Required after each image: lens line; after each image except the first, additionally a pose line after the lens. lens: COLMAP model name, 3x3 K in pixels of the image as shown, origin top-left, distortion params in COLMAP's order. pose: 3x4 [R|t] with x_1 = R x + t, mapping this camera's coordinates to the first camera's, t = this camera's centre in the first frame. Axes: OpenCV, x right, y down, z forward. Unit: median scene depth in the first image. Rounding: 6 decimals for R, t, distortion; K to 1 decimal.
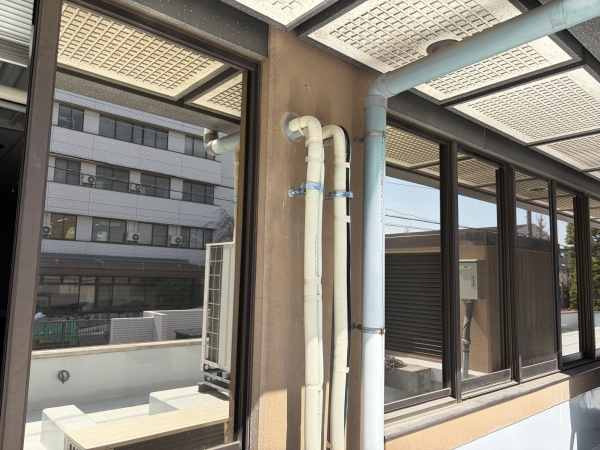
lens RADIAL K [[456.2, 0, 304.0], [0, 456.2, 225.7], [0, 0, 1]] dist [-0.009952, -0.002740]
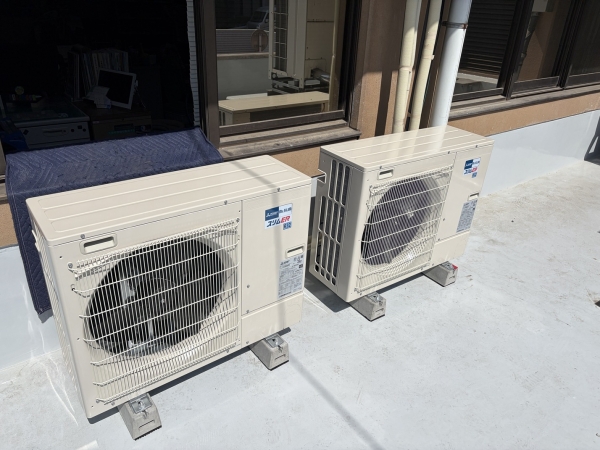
lens RADIAL K [[456.2, 0, 301.0], [0, 456.2, 224.4], [0, 0, 1]] dist [-0.009952, -0.002740]
pose [[0.996707, 0.050918, -0.063114, -0.095362], [-0.008246, 0.837899, 0.545763, 0.010662], [0.080673, -0.543446, 0.835559, -0.194034]]
